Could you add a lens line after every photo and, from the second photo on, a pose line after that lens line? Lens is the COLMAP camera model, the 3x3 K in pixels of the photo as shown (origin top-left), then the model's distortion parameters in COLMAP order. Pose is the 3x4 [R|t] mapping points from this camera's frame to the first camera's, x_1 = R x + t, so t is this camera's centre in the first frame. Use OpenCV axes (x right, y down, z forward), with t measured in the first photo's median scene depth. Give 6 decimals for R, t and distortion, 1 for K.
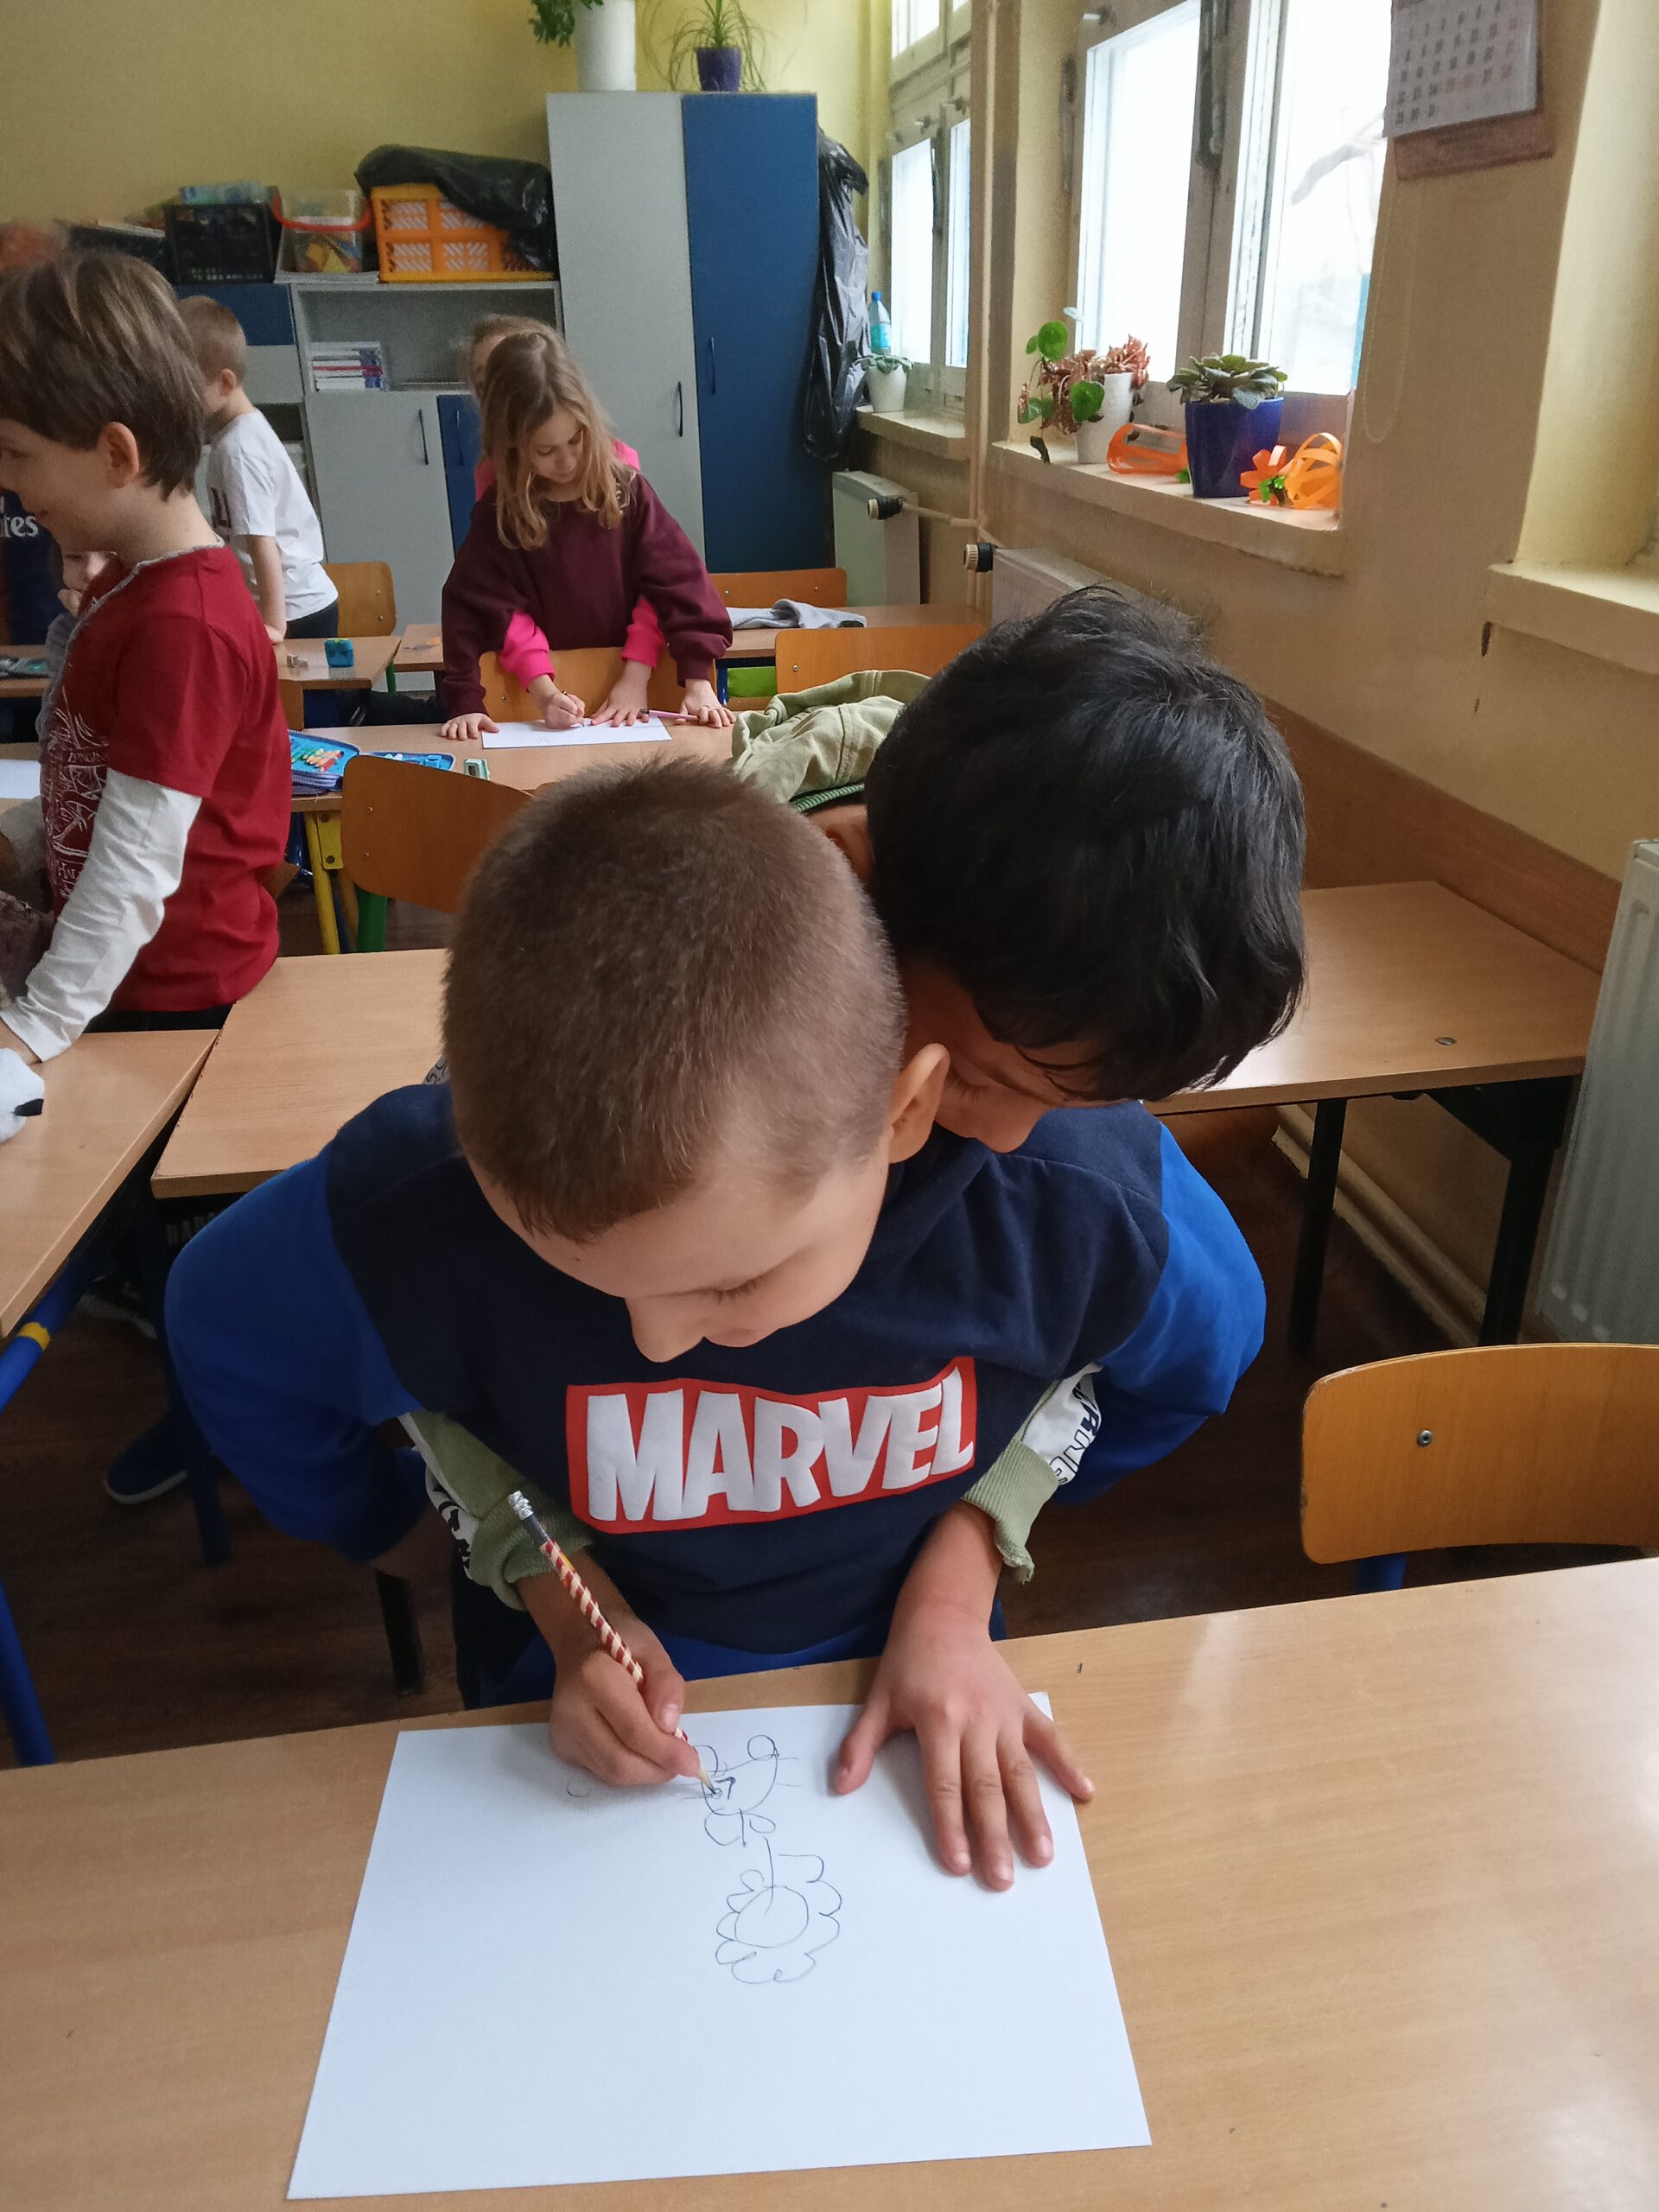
lens RADIAL K [[1667.1, 0, 842.4], [0, 1667.1, 1115.9], [0, 0, 1]] dist [0.011695, -0.041127]
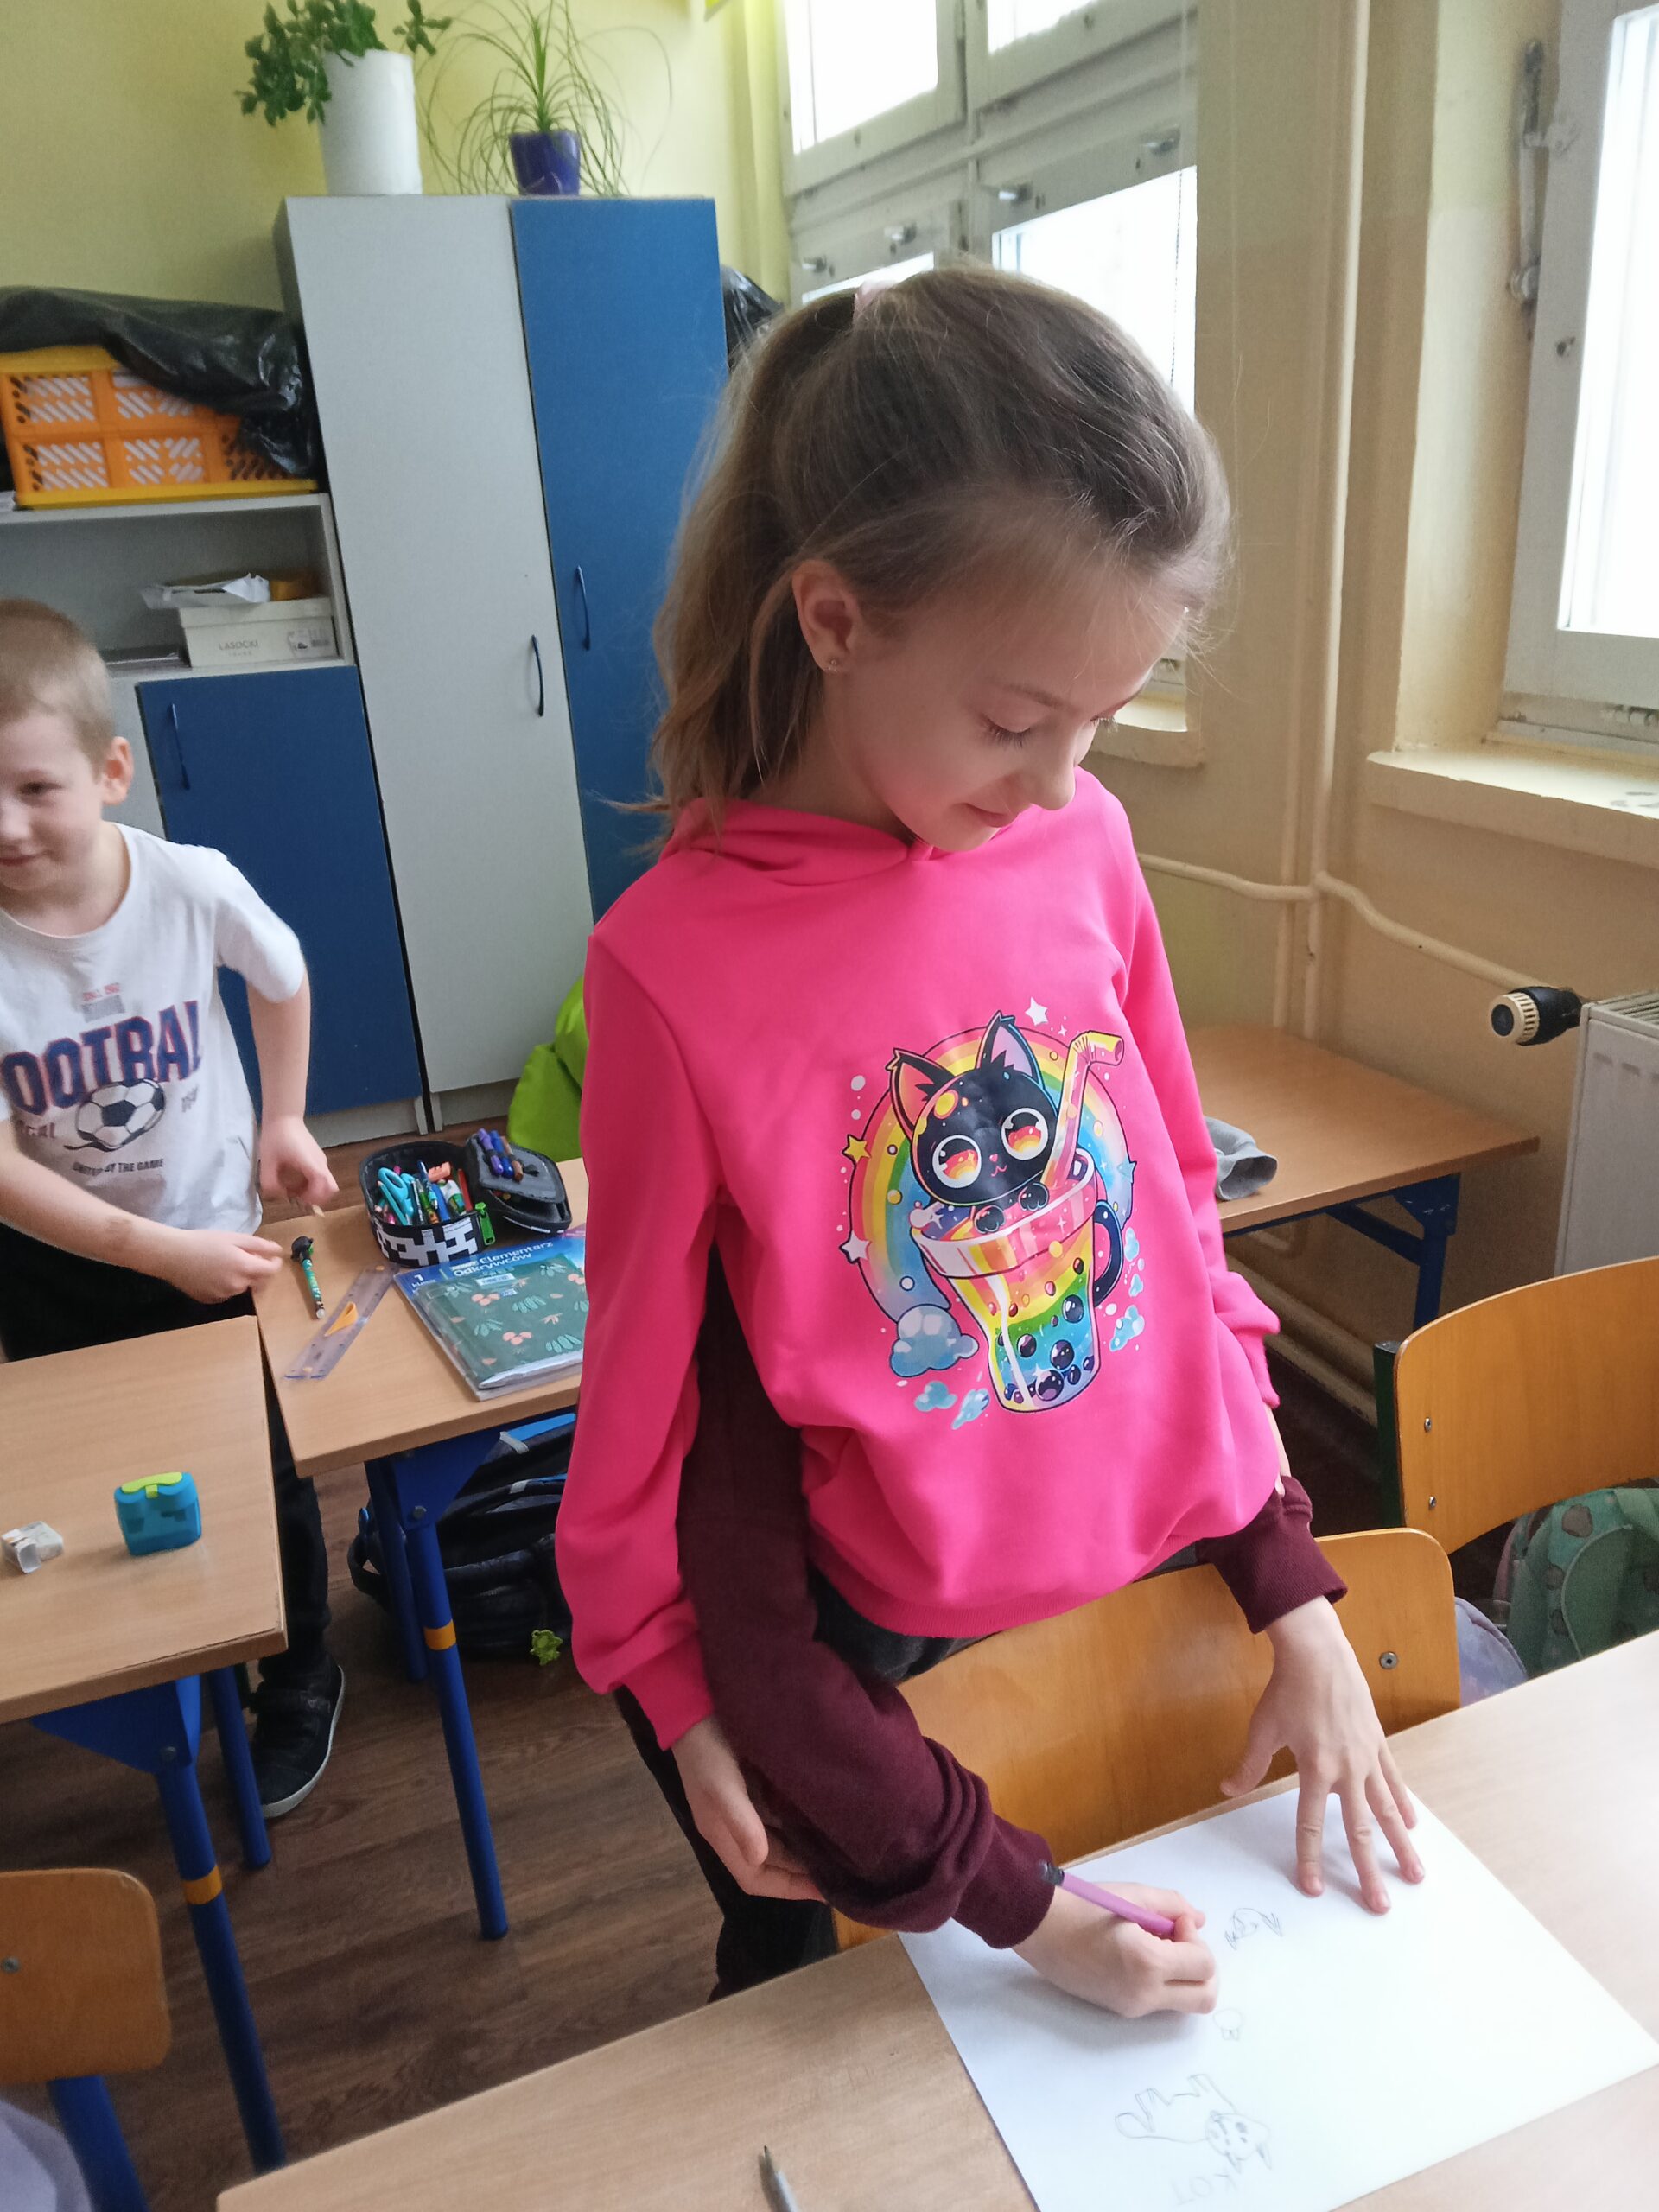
lens RADIAL K [[1638.3, 0, 842.3], [0, 1638.3, 1098.4], [0, 0, 1]] dist [0.031813, -0.056090]
pose [[0.968277, -0.123625, 0.217156, -0.147580], [0.143587, 0.986509, -0.078632, -0.206407], [-0.204506, 0.107319, 0.972965, 0.395754]]
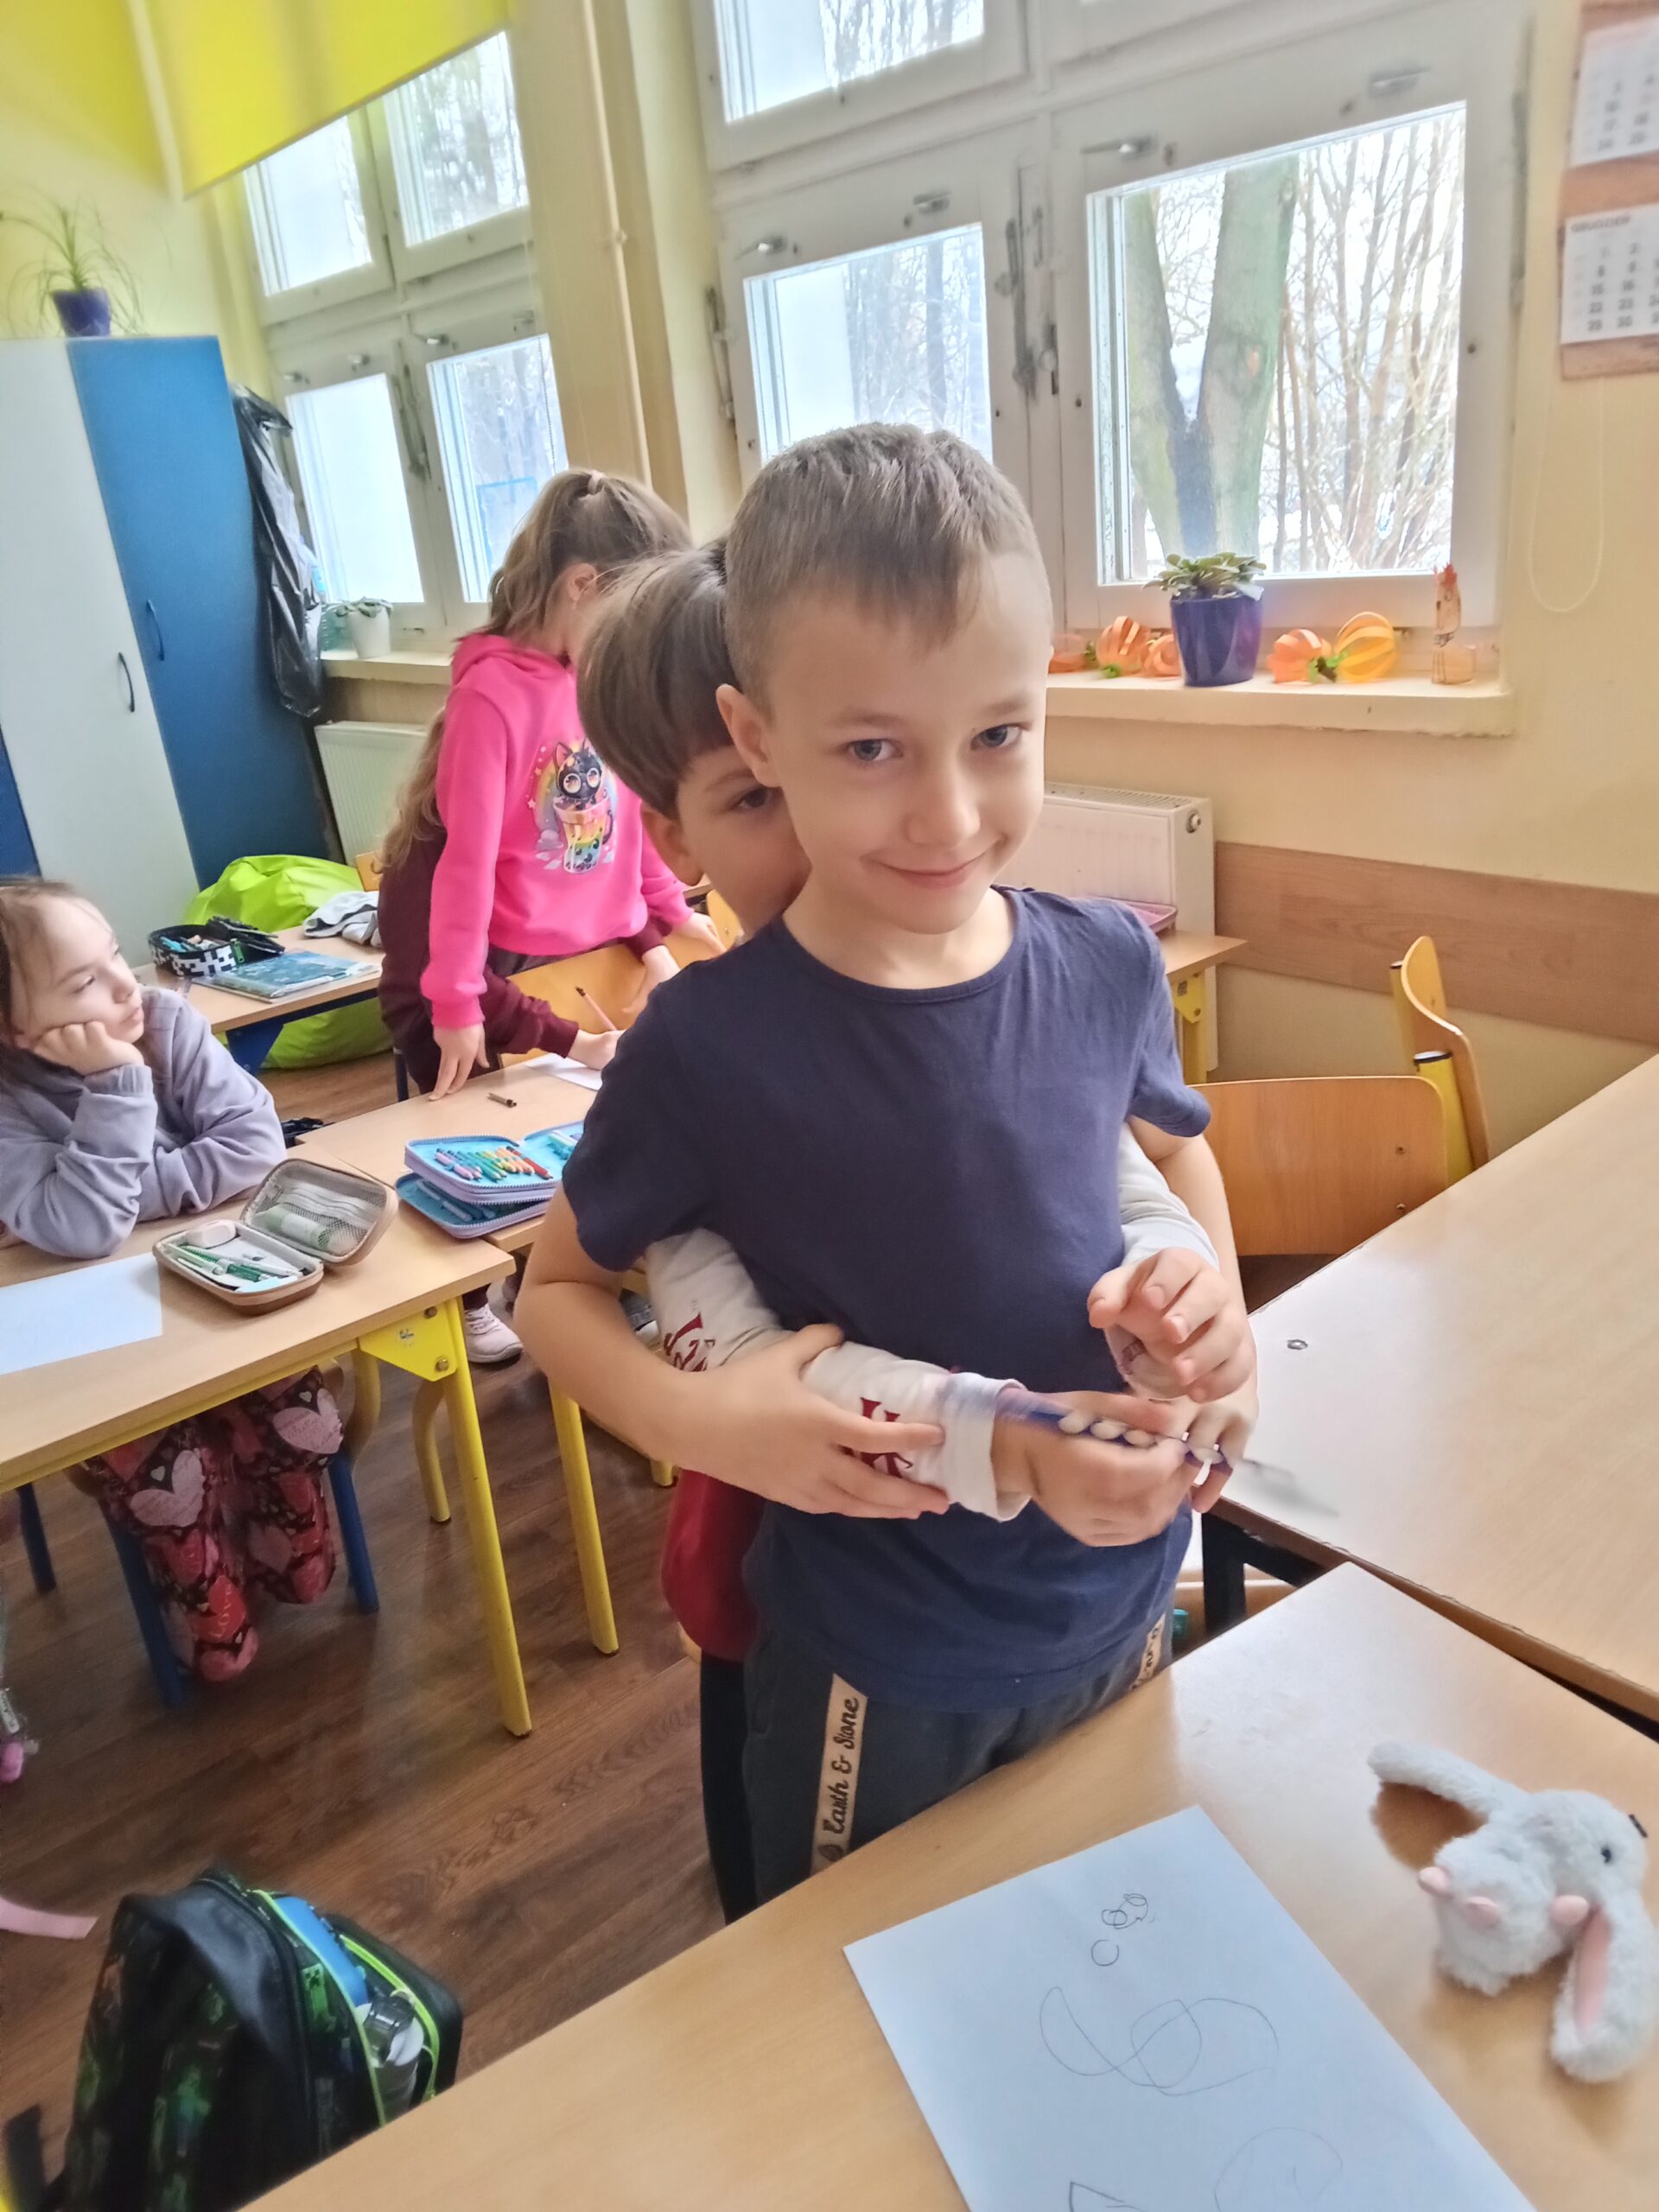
lens RADIAL K [[1638.3, 0, 819.6], [0, 1638.3, 1092.5], [0, 0, 1]] dist [0.031813, -0.056090]
pose [[0.843288, -0.252005, 0.474721, -0.265998], [0.304426, 0.951875, -0.035477, -0.083765], [-0.442934, 0.174434, 0.879421, 0.128593]]
